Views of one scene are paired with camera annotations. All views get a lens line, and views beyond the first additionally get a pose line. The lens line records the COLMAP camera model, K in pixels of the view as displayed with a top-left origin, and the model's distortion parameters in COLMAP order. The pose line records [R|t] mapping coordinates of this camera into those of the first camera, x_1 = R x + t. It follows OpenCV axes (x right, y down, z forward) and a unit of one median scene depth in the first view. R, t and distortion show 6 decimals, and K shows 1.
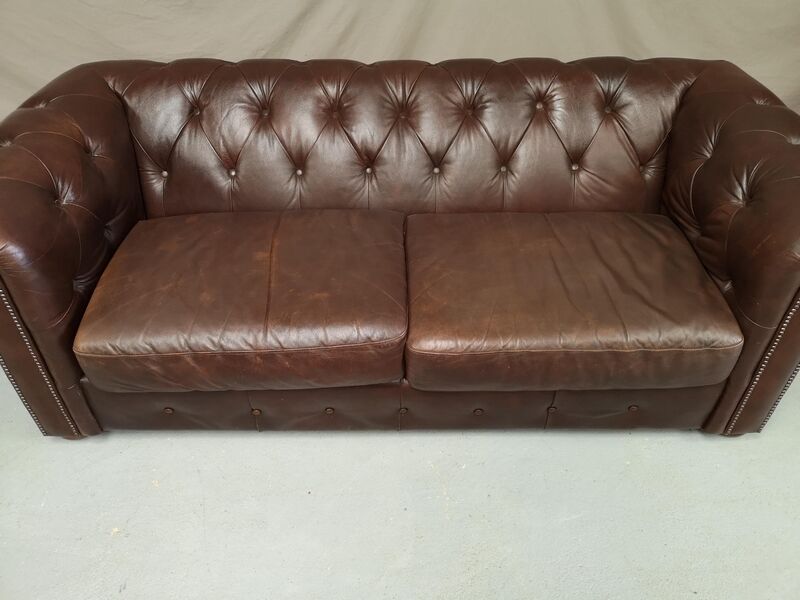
lens RADIAL K [[618.4, 0, 399.4], [0, 618.4, 298.9], [0, 0, 1]] dist [0.056147, -0.044252]
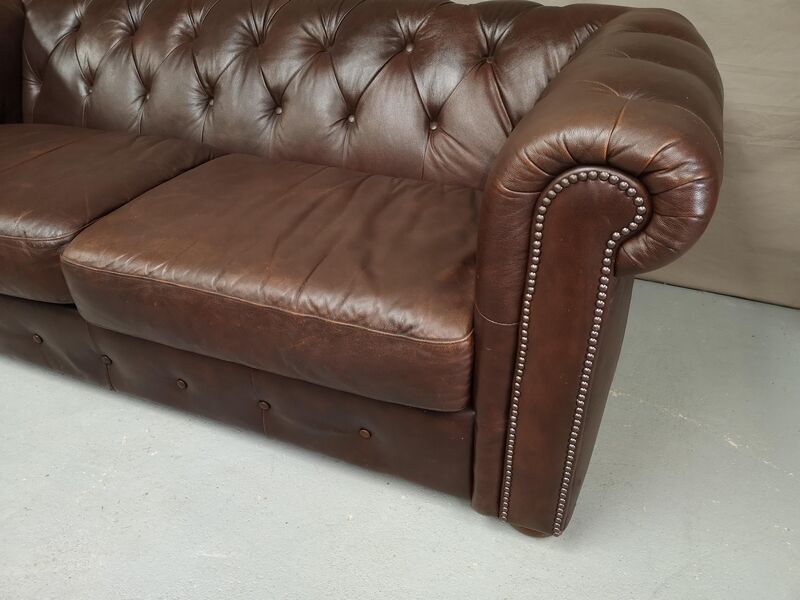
lens RADIAL K [[618.4, 0, 406.6], [0, 618.4, 301.4], [0, 0, 1]] dist [0.056147, -0.044252]
pose [[0.921992, 0.204924, -0.328538, 0.557540], [-0.253523, 0.960803, -0.112177, 0.092125], [0.292673, 0.186718, 0.937805, 0.317441]]
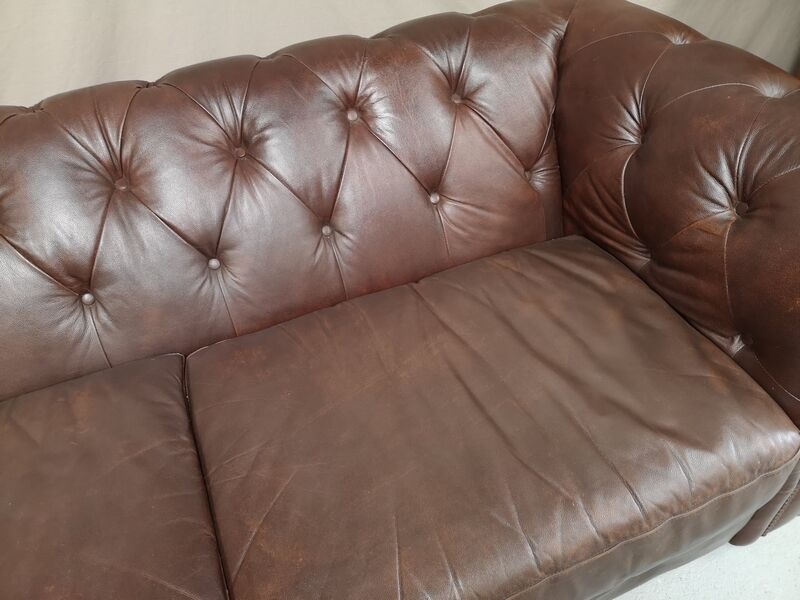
lens RADIAL K [[618.4, 0, 402.1], [0, 618.4, 302.2], [0, 0, 1]] dist [0.056147, -0.044252]
pose [[0.926269, -0.291185, 0.239241, 0.074021], [0.285451, 0.956570, 0.059082, -0.161157], [-0.246055, 0.013565, 0.969161, 0.413666]]
